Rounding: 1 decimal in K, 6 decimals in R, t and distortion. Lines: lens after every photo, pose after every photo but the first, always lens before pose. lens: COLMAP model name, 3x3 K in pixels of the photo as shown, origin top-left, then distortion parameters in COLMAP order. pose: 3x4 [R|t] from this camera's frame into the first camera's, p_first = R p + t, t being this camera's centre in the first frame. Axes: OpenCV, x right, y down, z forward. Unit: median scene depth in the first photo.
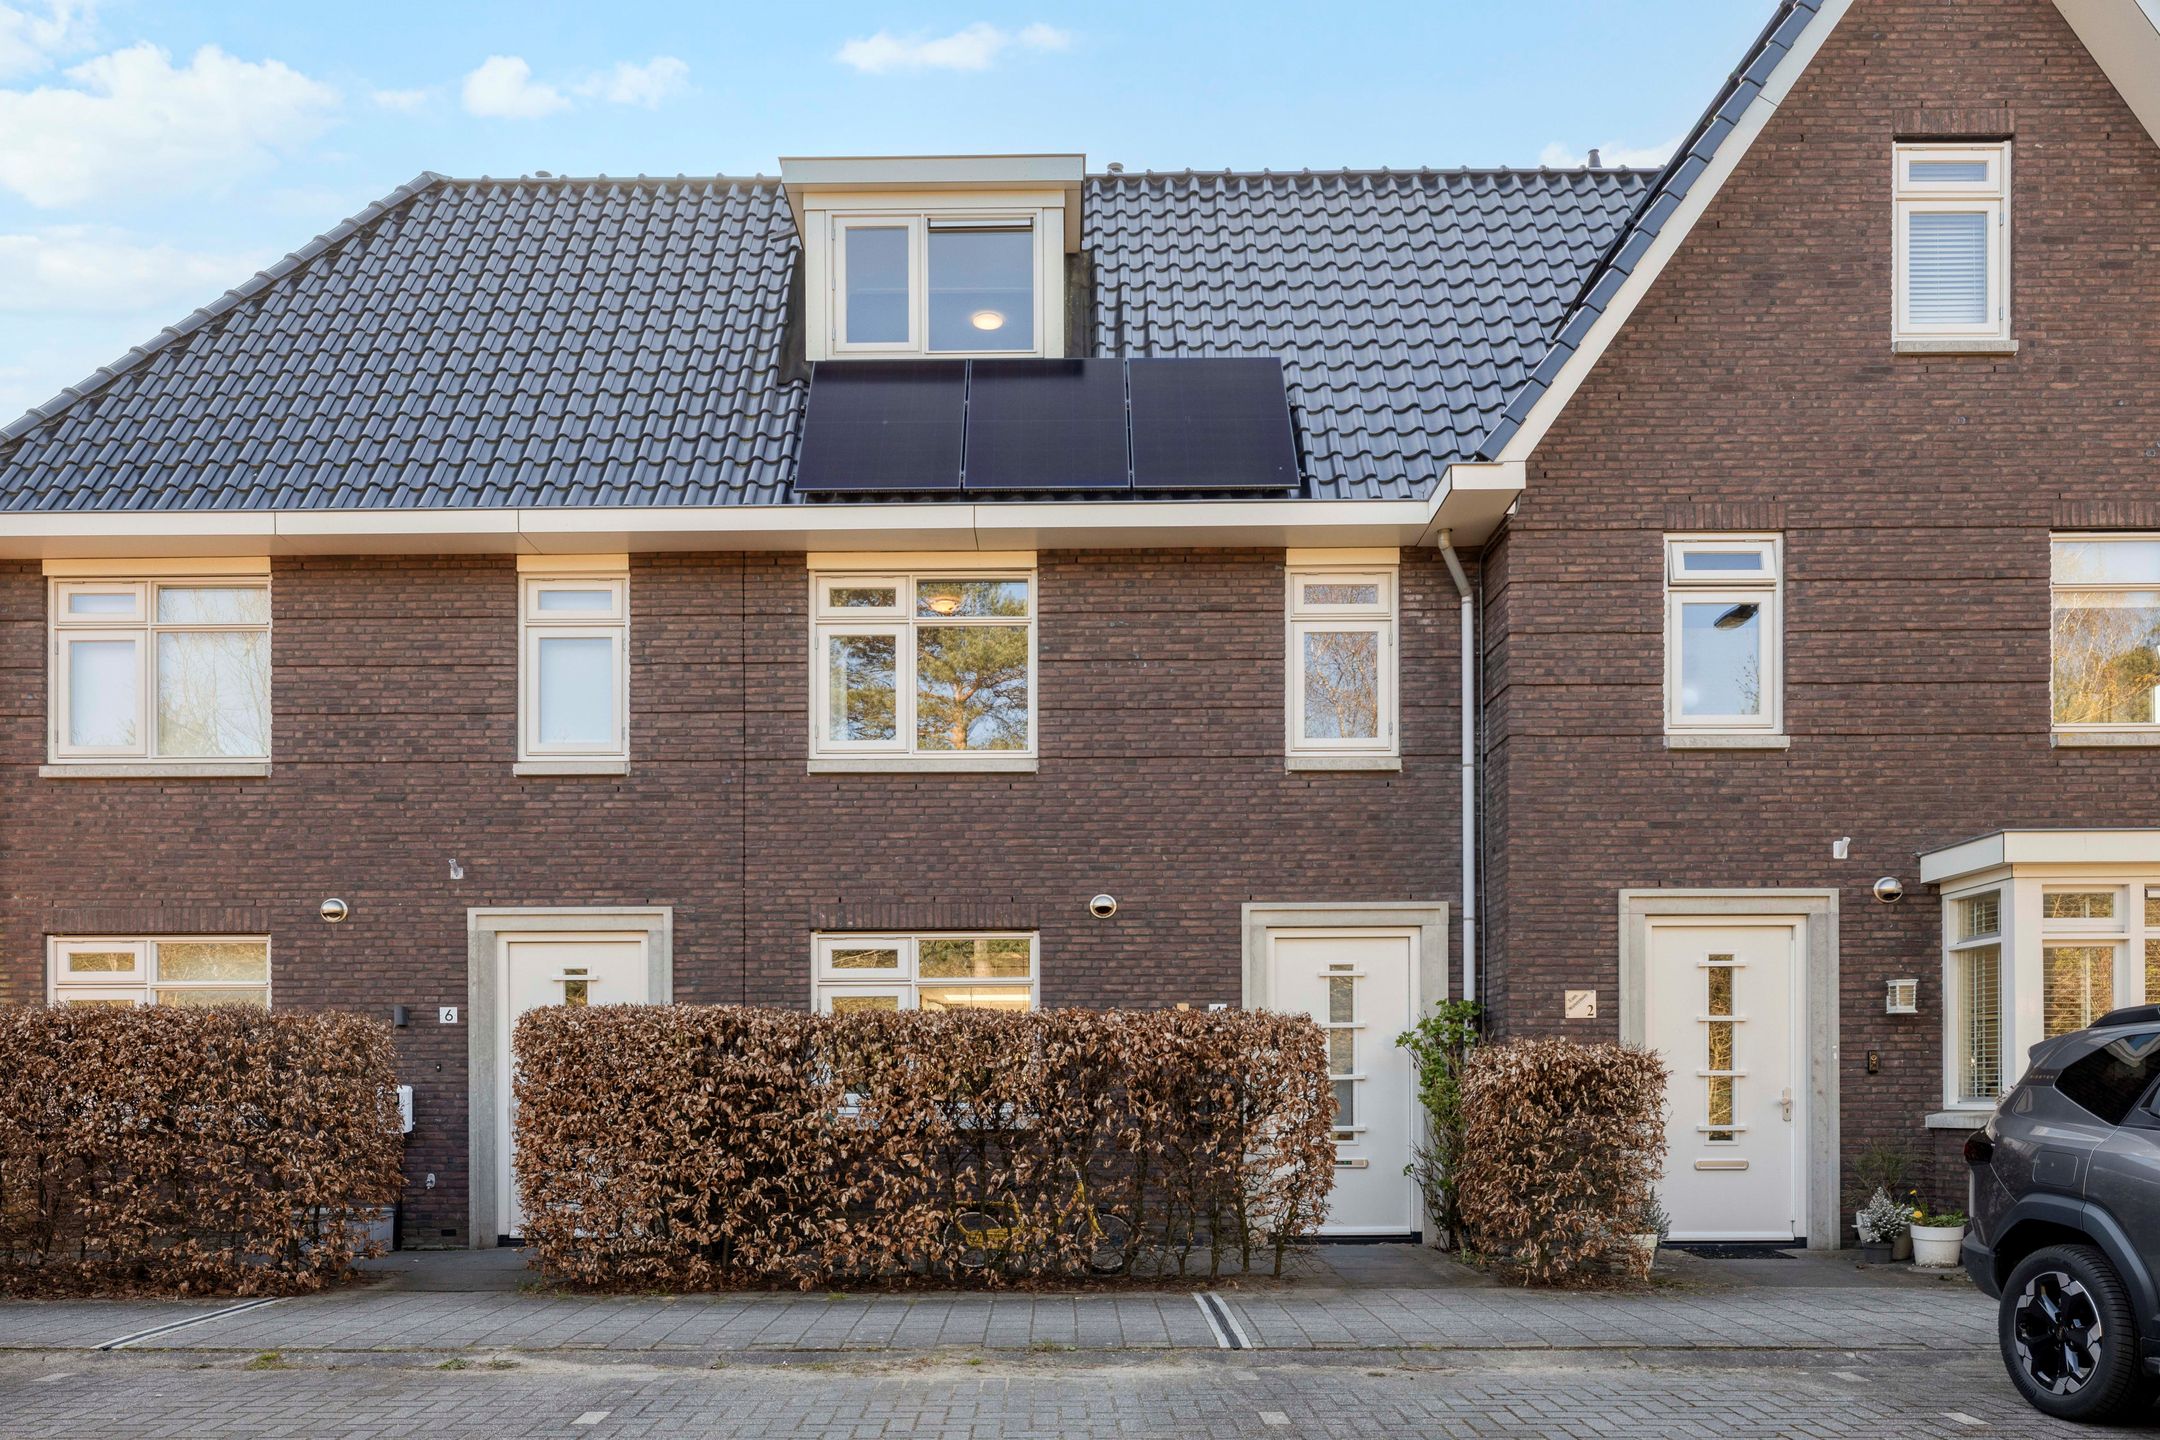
lens RADIAL K [[1758.2, 0, 1047.2], [0, 1758.2, 861.1], [0, 0, 1]] dist [0.002914, 0.000871]
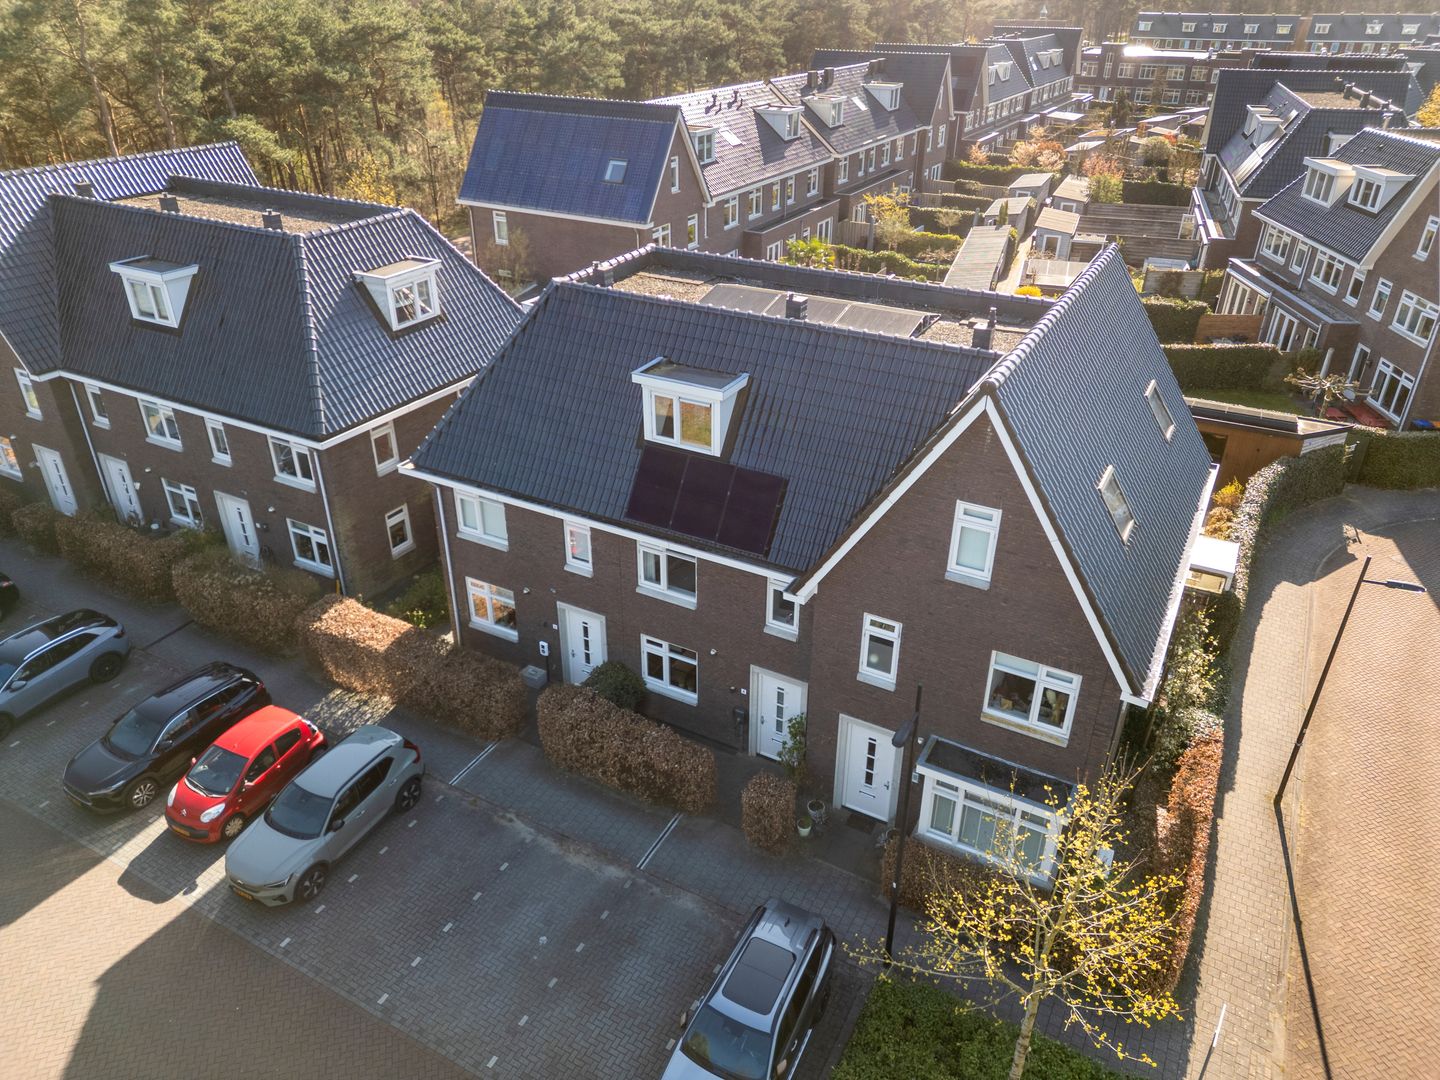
lens RADIAL K [[992.0, 0, 725.4], [0, 992.0, 534.7], [0, 0, 1]] dist [0.084209, -0.096611]
pose [[0.883082, 0.235885, -0.405616, 0.762506], [-0.026387, 0.888047, 0.458994, -1.034164], [0.468476, -0.394626, 0.790443, -0.376801]]
